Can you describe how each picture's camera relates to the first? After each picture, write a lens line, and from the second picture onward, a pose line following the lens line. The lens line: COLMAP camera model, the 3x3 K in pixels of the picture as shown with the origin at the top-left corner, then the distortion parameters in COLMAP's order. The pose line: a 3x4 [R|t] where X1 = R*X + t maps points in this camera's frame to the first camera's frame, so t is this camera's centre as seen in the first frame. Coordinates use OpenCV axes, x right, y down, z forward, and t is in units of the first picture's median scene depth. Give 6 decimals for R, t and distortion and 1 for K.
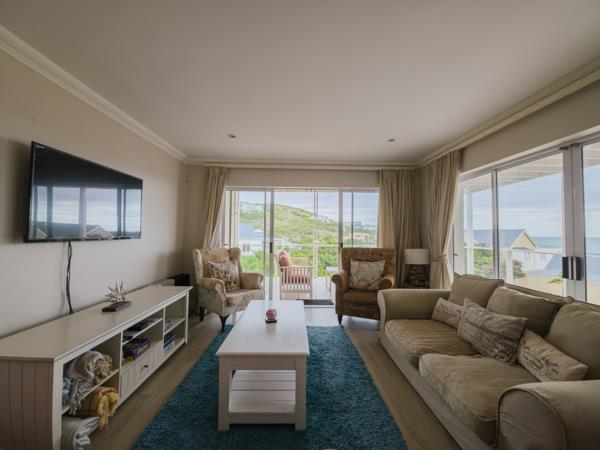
lens RADIAL K [[237.9, 0, 298.2], [0, 237.9, 227.0], [0, 0, 1]] dist [0.008197, -0.005466]
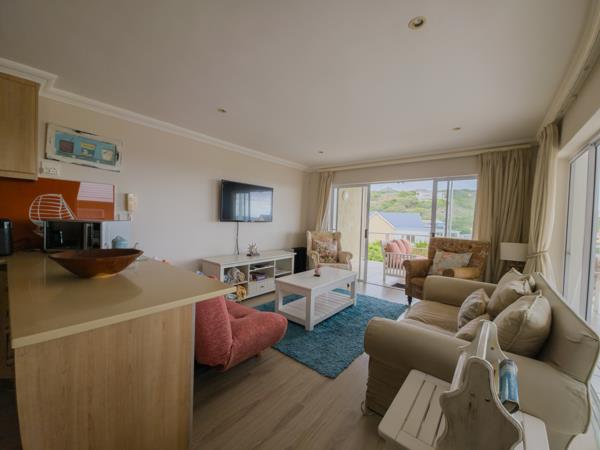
lens RADIAL K [[237.9, 0, 297.7], [0, 237.9, 226.1], [0, 0, 1]] dist [0.008197, -0.005466]
pose [[0.763614, 0.035516, -0.644695, 0.470144], [-0.009340, 0.998989, 0.043971, 0.000484], [0.645605, -0.027555, 0.763174, -0.163527]]
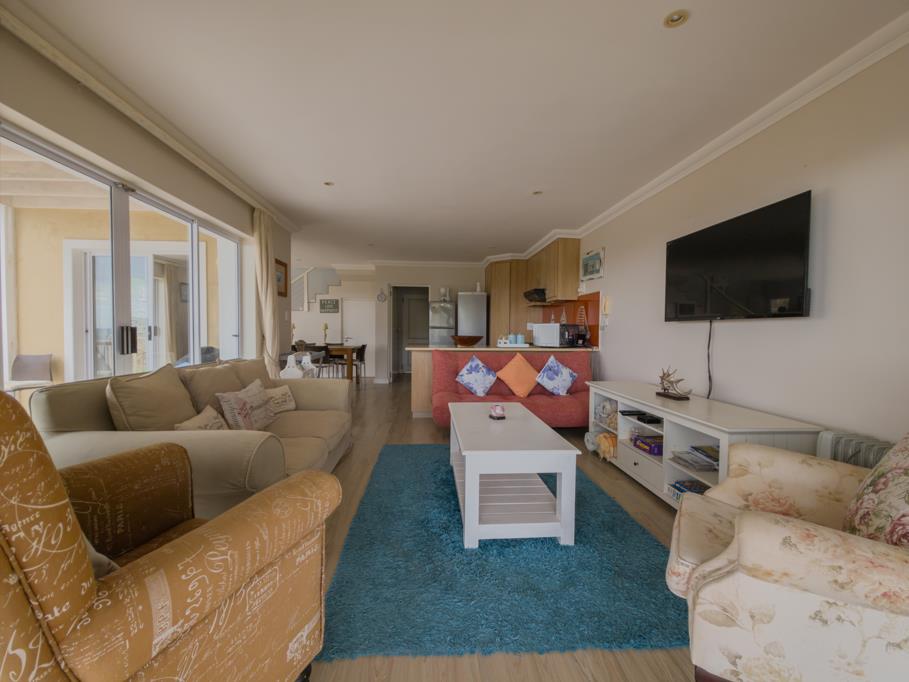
lens RADIAL K [[360.3, 0, 455.8], [0, 360.3, 342.7], [0, 0, 1]] dist [0.008197, -0.005466]
pose [[-0.997371, -0.025125, -0.067973, 0.053648], [-0.025276, 0.999680, 0.001362, 0.093455], [0.067917, 0.003076, -0.997686, 1.269828]]
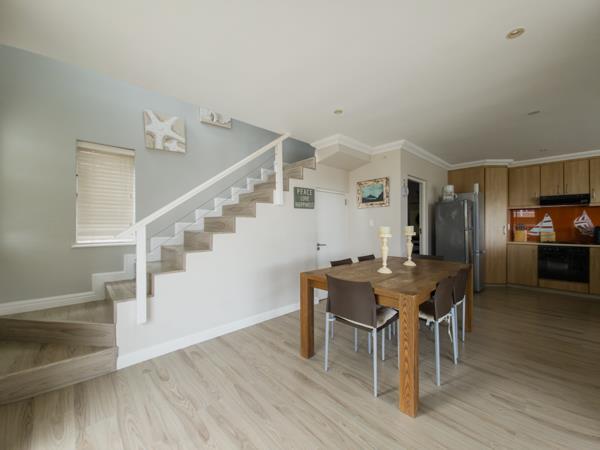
lens RADIAL K [[237.9, 0, 299.3], [0, 237.9, 225.7], [0, 0, 1]] dist [0.008197, -0.005466]
pose [[-0.741382, -0.012082, -0.670974, 1.422435], [0.008434, 0.999591, -0.027318, 0.029973], [0.671030, -0.025912, -0.740977, -0.354508]]
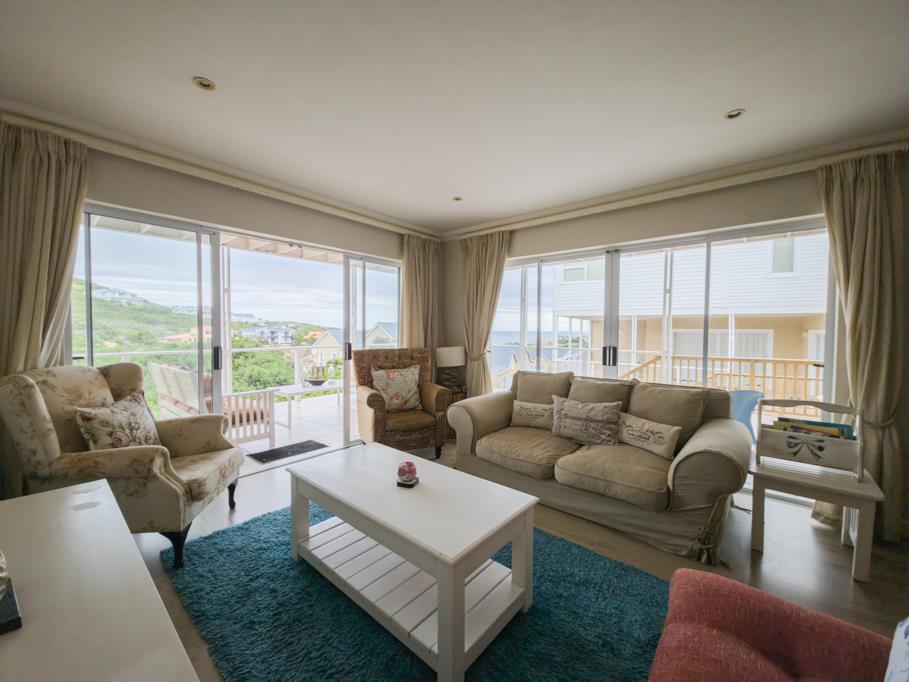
lens RADIAL K [[360.3, 0, 452.4], [0, 360.3, 343.1], [0, 0, 1]] dist [0.008197, -0.005466]
pose [[0.665149, -0.034743, 0.745902, -0.397917], [-0.017913, 0.997887, 0.062453, 0.005939], [-0.746495, -0.054902, 0.663122, 0.224154]]
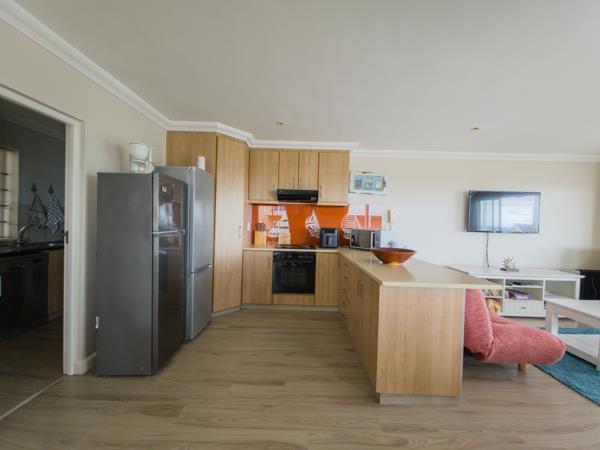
lens RADIAL K [[237.9, 0, 297.7], [0, 237.9, 225.3], [0, 0, 1]] dist [0.008197, -0.005466]
pose [[-0.020887, 0.002814, -0.999778, 0.620348], [-0.003248, 0.999991, 0.002883, -0.000688], [0.999777, 0.003307, -0.020877, -0.324921]]
